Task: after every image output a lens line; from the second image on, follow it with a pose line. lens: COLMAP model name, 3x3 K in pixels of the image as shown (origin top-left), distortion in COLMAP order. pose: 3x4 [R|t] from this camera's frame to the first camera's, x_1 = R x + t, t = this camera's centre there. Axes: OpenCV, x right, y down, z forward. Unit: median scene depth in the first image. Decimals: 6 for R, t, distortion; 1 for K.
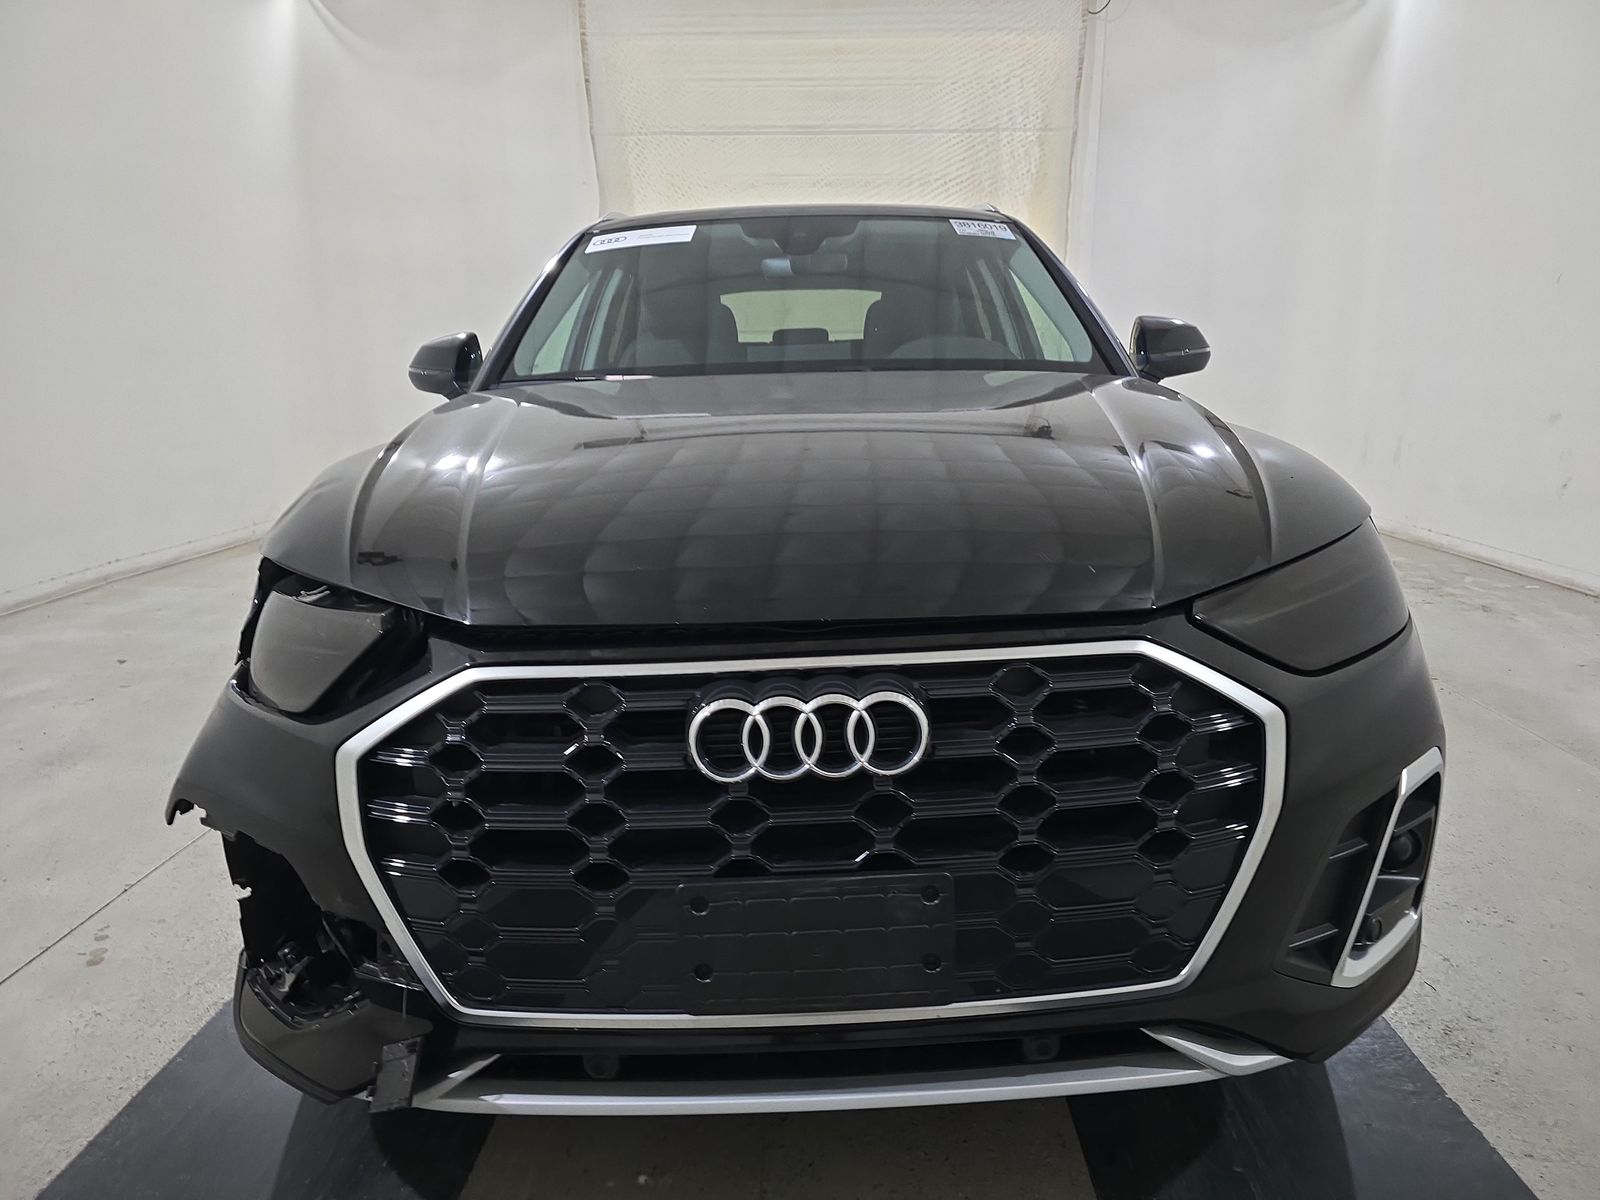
lens RADIAL K [[1086.4, 0, 800.0], [0, 1086.4, 600.0], [0, 0, 1]] dist [0.057162, -0.038184]
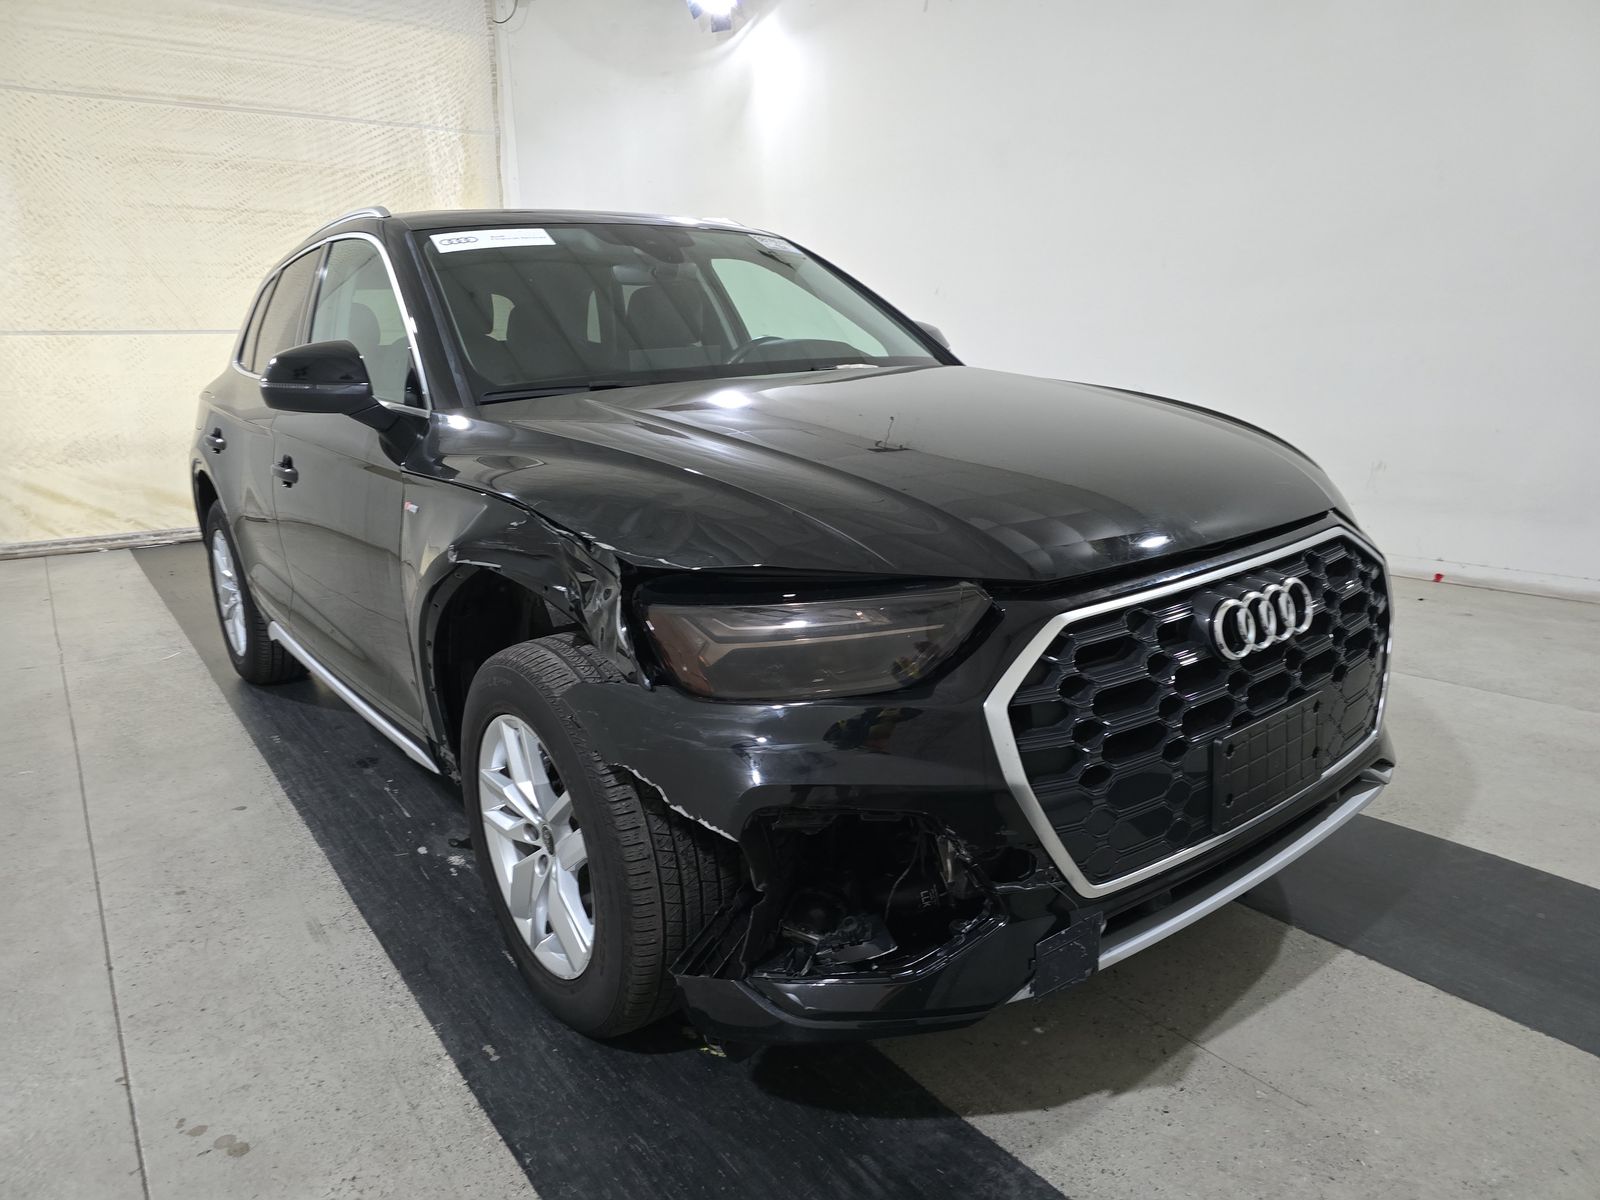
lens RADIAL K [[1086.4, 0, 800.0], [0, 1086.4, 600.0], [0, 0, 1]] dist [0.057162, -0.038184]
pose [[0.791043, -0.159108, 0.590708, -0.199501], [0.158654, 0.985906, 0.053094, -0.010074], [-0.590830, 0.051718, 0.805137, 0.030952]]
